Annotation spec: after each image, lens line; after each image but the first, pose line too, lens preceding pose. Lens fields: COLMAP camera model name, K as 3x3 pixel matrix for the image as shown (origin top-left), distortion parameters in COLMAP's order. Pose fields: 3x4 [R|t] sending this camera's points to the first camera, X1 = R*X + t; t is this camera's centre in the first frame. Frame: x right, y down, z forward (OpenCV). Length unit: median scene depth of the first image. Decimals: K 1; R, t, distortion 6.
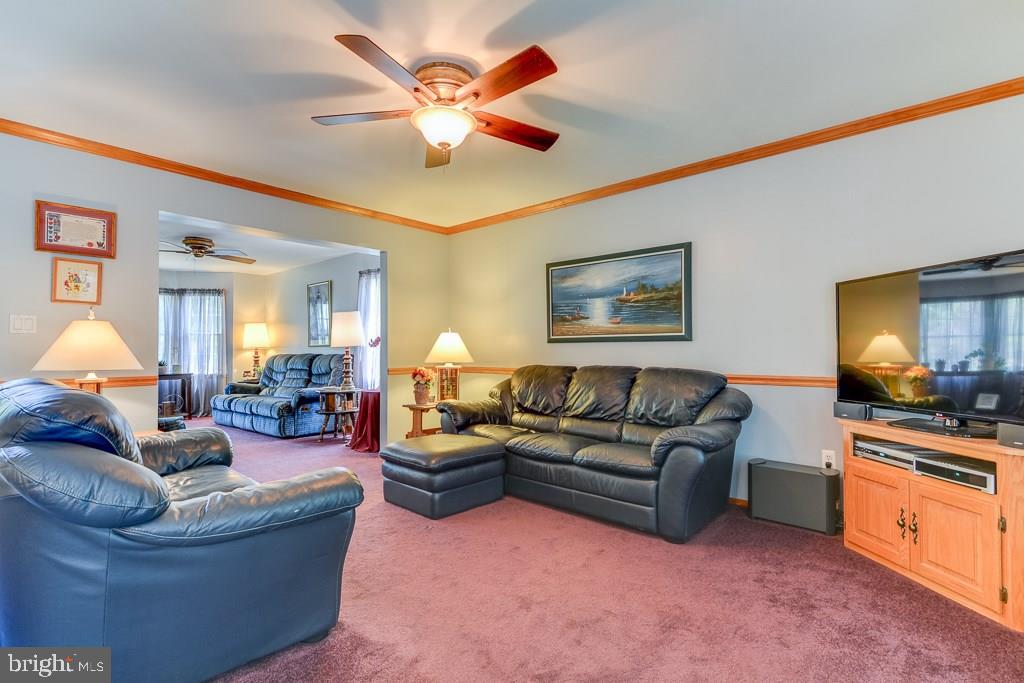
lens RADIAL K [[483.9, 0, 512.0], [0, 483.9, 341.5], [0, 0, 1]] dist [0.020233, -0.008049]
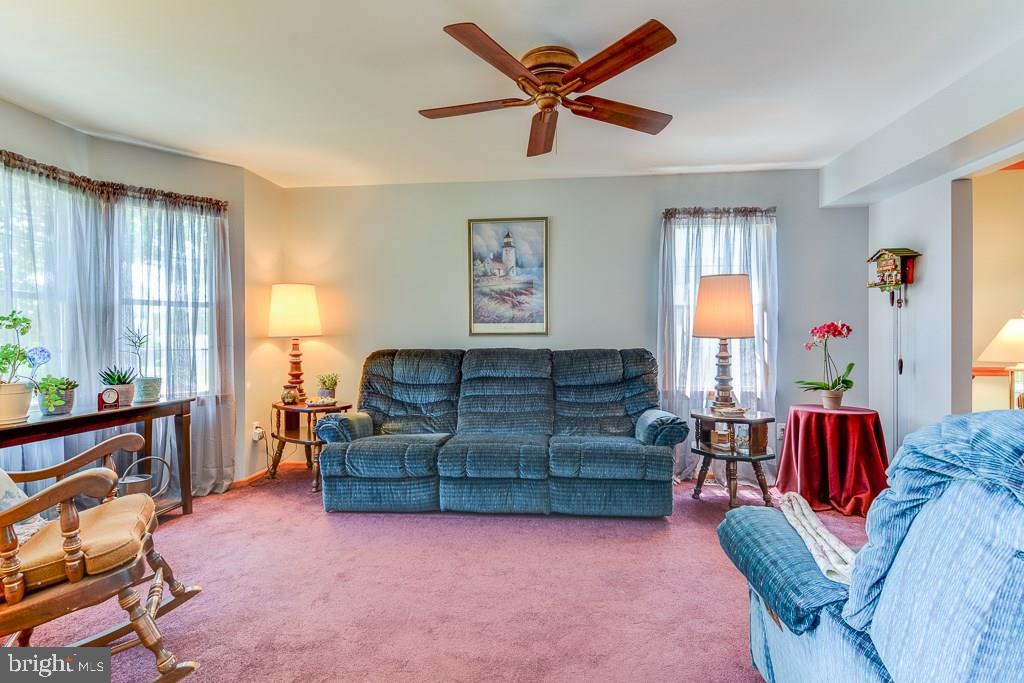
lens RADIAL K [[483.9, 0, 512.0], [0, 483.9, 341.5], [0, 0, 1]] dist [0.020233, -0.008049]
pose [[0.814394, -0.000007, 0.580313, -0.763658], [-0.012705, 0.999760, 0.017842, 0.008527], [-0.580174, -0.021904, 0.814198, 0.585012]]
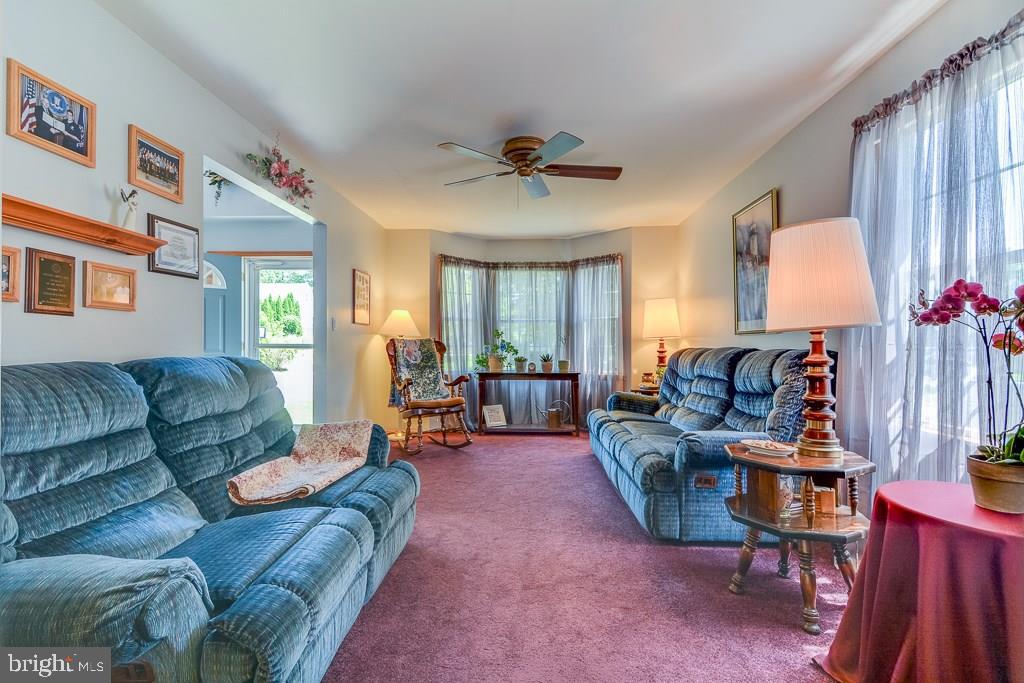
lens RADIAL K [[483.9, 0, 512.0], [0, 483.9, 341.5], [0, 0, 1]] dist [0.020233, -0.008049]
pose [[0.627132, -0.001482, -0.778912, -0.177899], [0.014173, 0.999854, 0.009508, 0.011433], [0.778784, -0.017002, 0.627062, 0.531189]]
